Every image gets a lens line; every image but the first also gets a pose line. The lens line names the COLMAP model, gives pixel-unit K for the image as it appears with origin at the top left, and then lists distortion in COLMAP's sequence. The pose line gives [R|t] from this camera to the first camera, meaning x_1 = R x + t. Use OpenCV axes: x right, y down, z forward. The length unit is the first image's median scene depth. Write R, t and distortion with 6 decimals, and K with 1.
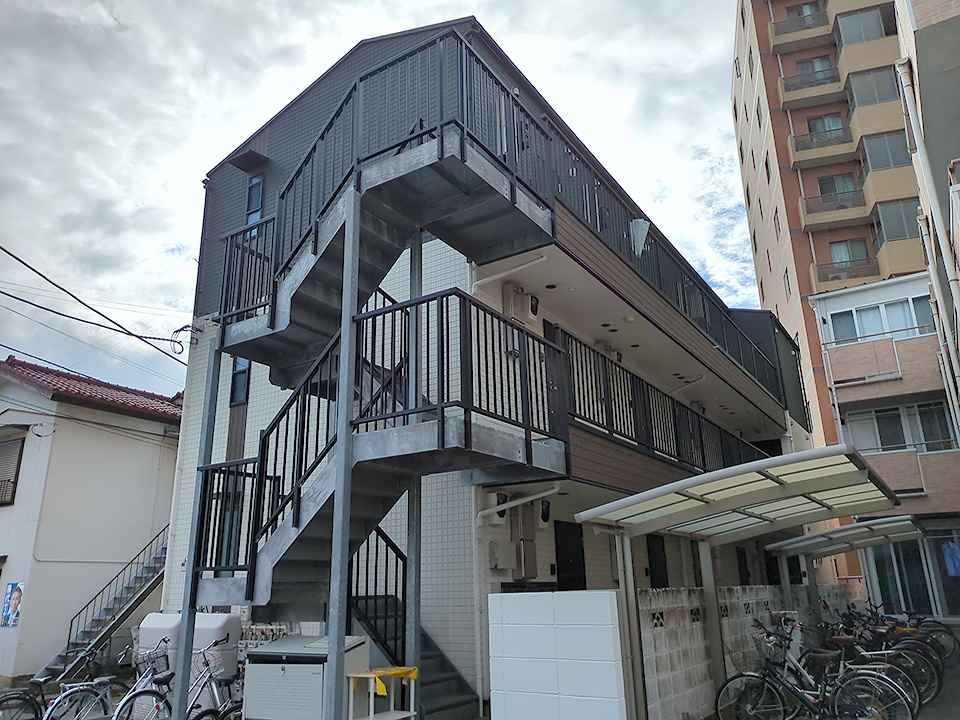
lens RADIAL K [[717.2, 0, 484.5], [0, 717.2, 355.0], [0, 0, 1]] dist [0.037149, -0.039029]
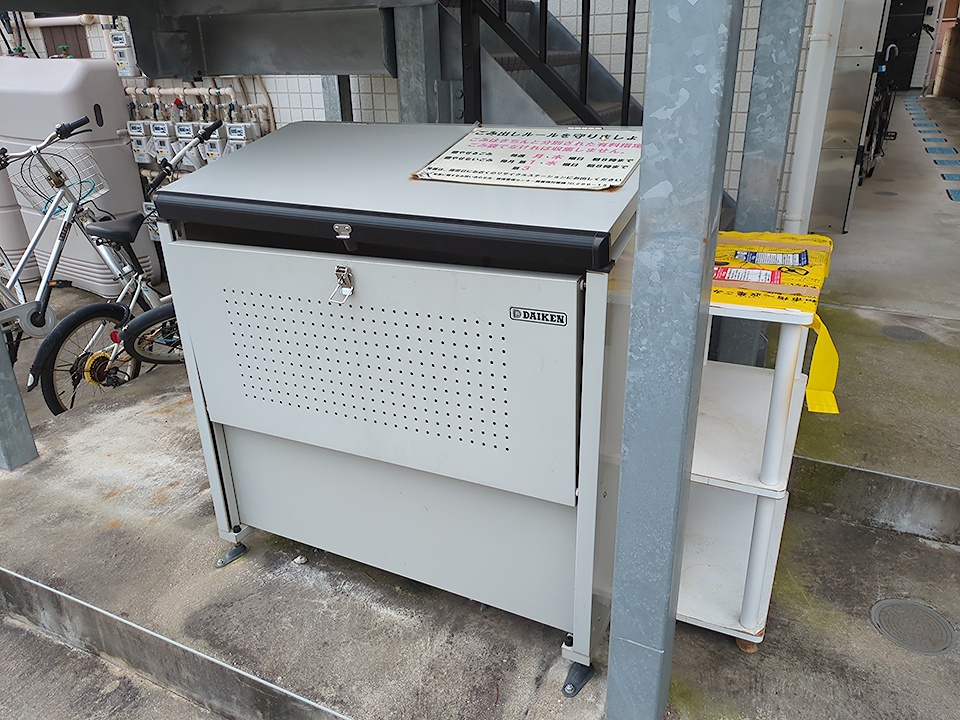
lens RADIAL K [[717.2, 0, 484.5], [0, 717.2, 355.0], [0, 0, 1]] dist [0.037149, -0.039029]
pose [[0.993042, -0.042568, 0.109802, -0.180597], [-0.039539, 0.757744, 0.651353, 0.210776], [-0.110929, -0.651162, 0.750788, 0.560063]]
